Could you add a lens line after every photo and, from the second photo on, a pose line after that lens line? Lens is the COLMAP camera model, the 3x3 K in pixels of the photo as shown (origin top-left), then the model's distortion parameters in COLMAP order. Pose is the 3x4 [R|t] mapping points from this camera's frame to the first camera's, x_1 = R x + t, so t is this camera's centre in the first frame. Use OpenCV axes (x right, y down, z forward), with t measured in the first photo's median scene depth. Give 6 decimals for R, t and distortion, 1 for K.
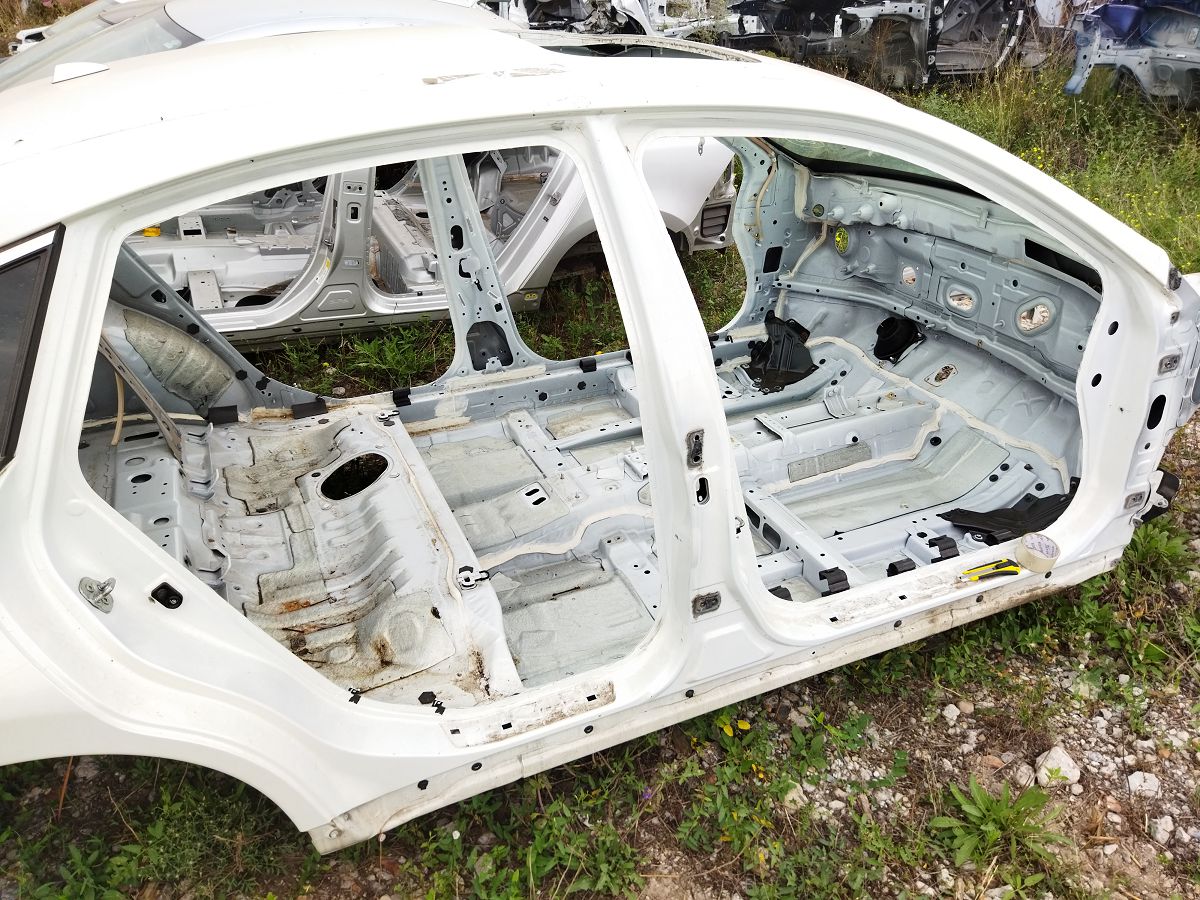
lens RADIAL K [[931.7, 0, 604.7], [0, 931.7, 439.8], [0, 0, 1]] dist [0.027334, -0.031027]
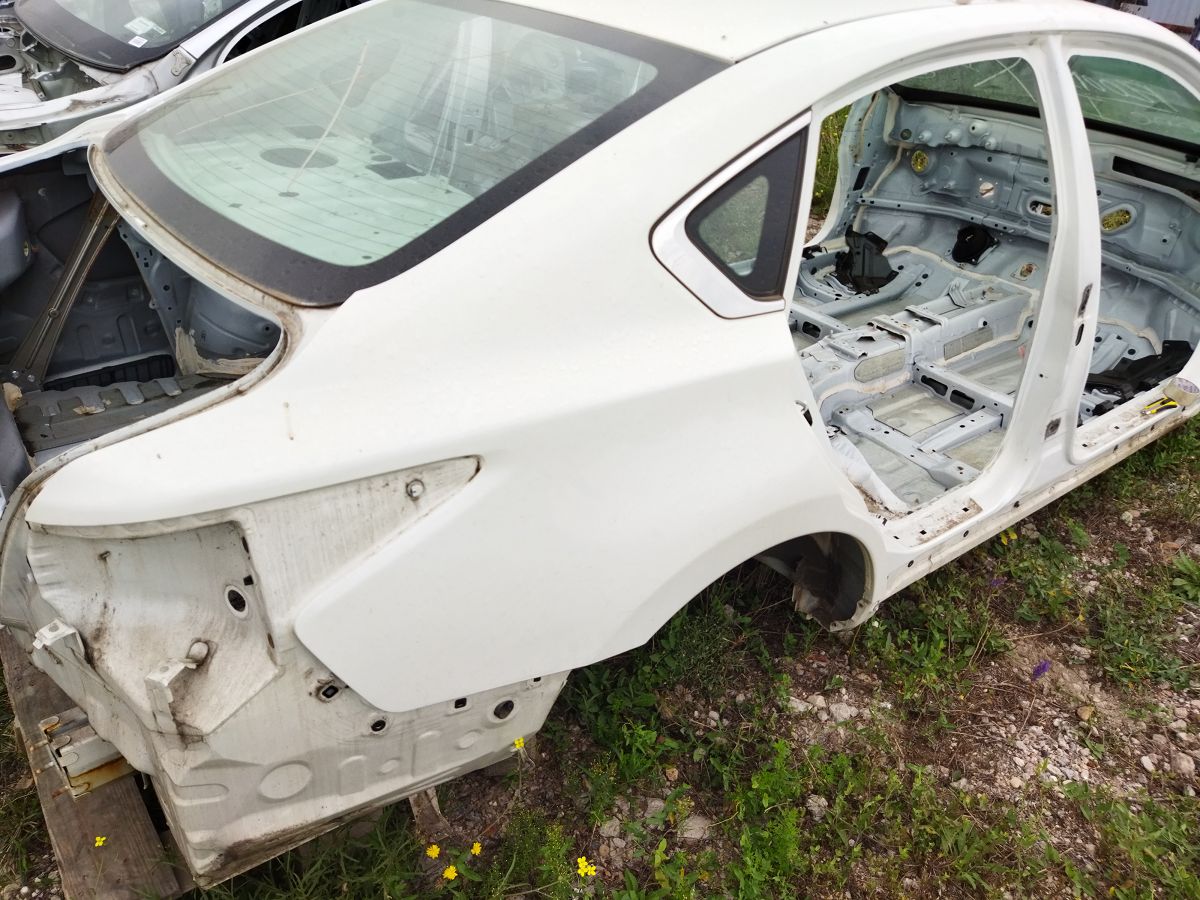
lens RADIAL K [[931.7, 0, 595.4], [0, 931.7, 458.3], [0, 0, 1]] dist [0.027334, -0.031027]
pose [[0.969153, -0.070875, 0.236048, -0.461844], [0.054409, 0.995655, 0.075564, 0.048182], [-0.240378, -0.060390, 0.968799, -0.063285]]
